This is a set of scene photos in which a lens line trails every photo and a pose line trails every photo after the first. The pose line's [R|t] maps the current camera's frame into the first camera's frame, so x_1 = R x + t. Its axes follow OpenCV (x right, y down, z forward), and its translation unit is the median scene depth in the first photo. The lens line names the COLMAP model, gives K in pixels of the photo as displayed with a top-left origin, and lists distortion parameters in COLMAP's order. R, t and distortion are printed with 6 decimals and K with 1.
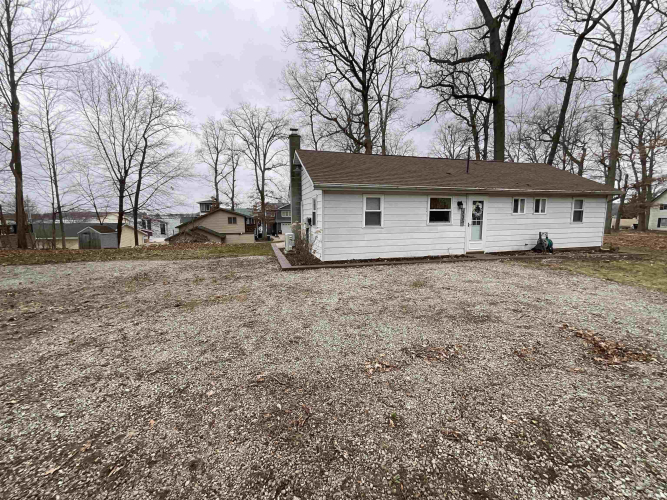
lens RADIAL K [[271.2, 0, 327.6], [0, 271.2, 246.1], [0, 0, 1]] dist [0.001083, -0.000794]
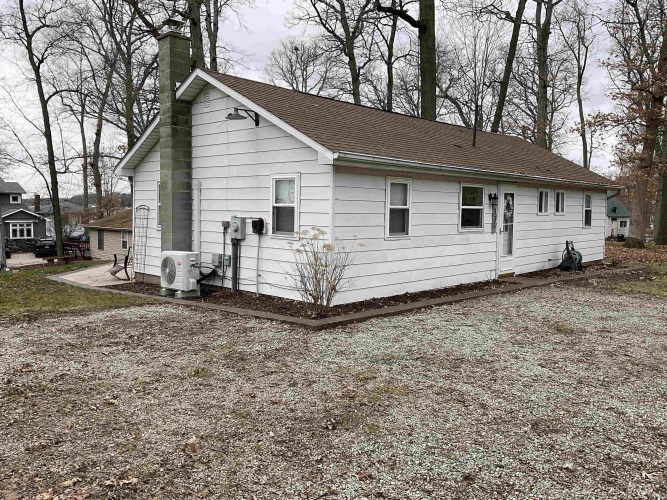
lens RADIAL K [[556.8, 0, 332.6], [0, 556.8, 246.4], [0, 0, 1]] dist [0.041080, -0.060342]
pose [[0.855989, -0.019872, 0.516612, -0.472035], [0.042960, 0.998539, -0.032773, -0.018593], [-0.515206, 0.050247, 0.855592, 0.102092]]
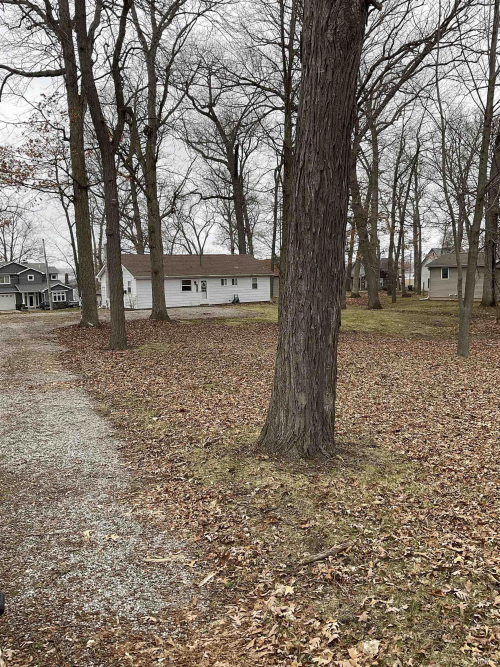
lens RADIAL K [[556.8, 0, 251.4], [0, 556.8, 337.2], [0, 0, 1]] dist [0.041080, -0.060342]
pose [[0.925137, -0.056801, 0.375361, -0.798808], [0.057114, 0.998315, 0.010302, 0.262429], [-0.375314, 0.011908, 0.926821, -3.293151]]
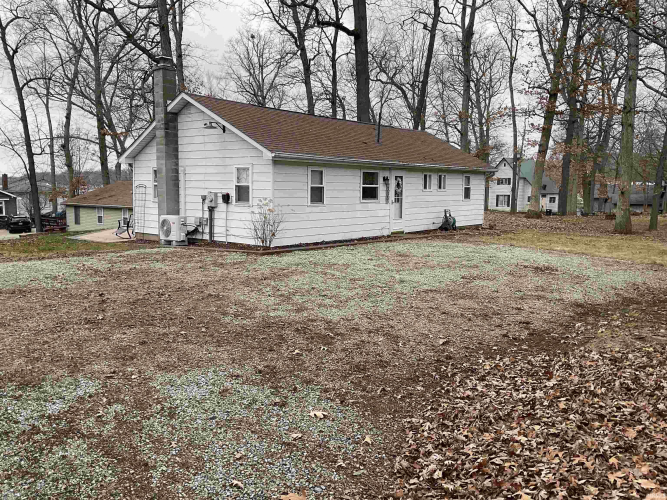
lens RADIAL K [[556.8, 0, 333.8], [0, 556.8, 253.4], [0, 0, 1]] dist [0.041080, -0.060342]
pose [[0.816726, -0.055247, 0.574375, -0.725163], [0.052321, 0.998396, 0.021635, 0.042560], [-0.574649, 0.012382, 0.818306, -0.417743]]
